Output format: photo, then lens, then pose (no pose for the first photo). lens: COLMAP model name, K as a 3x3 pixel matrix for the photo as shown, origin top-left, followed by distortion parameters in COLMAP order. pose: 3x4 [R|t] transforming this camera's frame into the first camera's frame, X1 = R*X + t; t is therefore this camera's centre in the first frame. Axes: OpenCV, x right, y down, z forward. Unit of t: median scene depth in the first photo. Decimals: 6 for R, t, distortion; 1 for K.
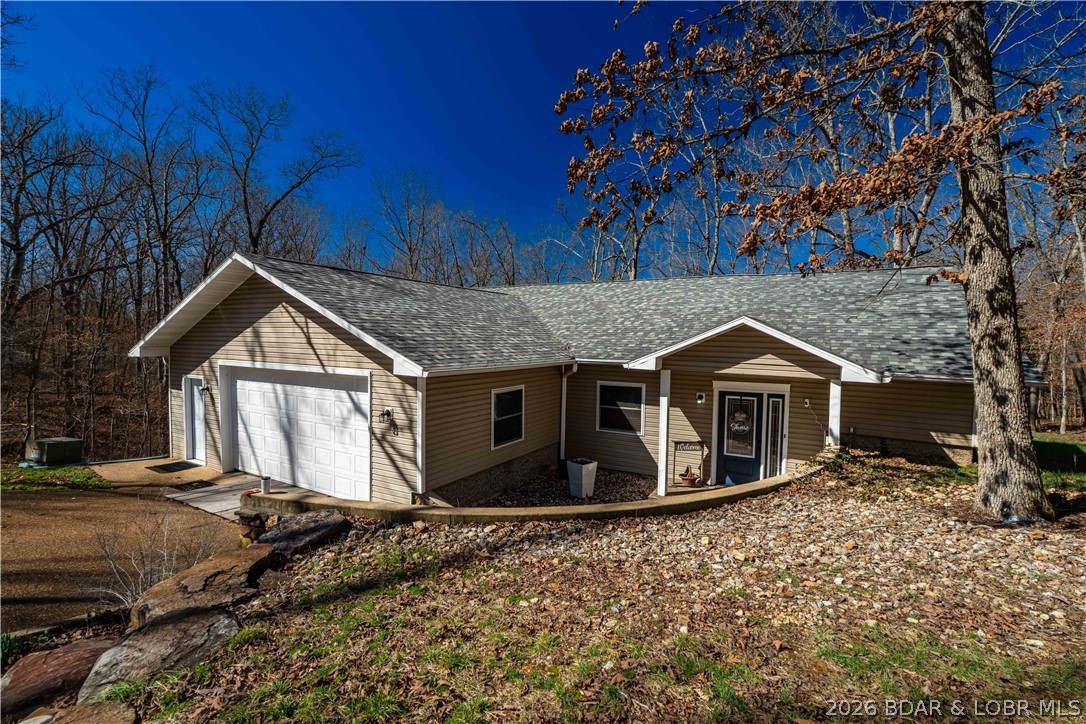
lens RADIAL K [[493.5, 0, 543.0], [0, 493.5, 362.0], [0, 0, 1]] dist [-0.005530, -0.000221]
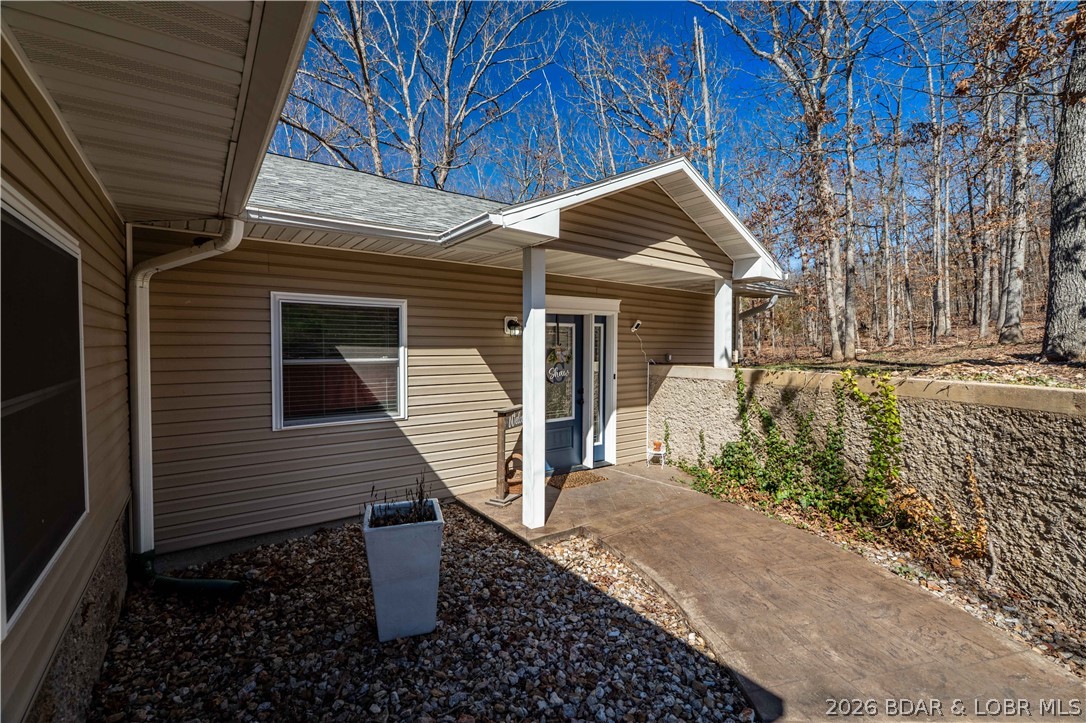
lens RADIAL K [[477.7, 0, 543.0], [0, 477.7, 361.5], [0, 0, 1]] dist [-0.000028, 0.000025]
pose [[0.401711, -0.041247, 0.914837, -0.142346], [0.048030, 0.998559, 0.023932, 0.099374], [-0.914506, 0.034326, 0.403114, 0.752680]]
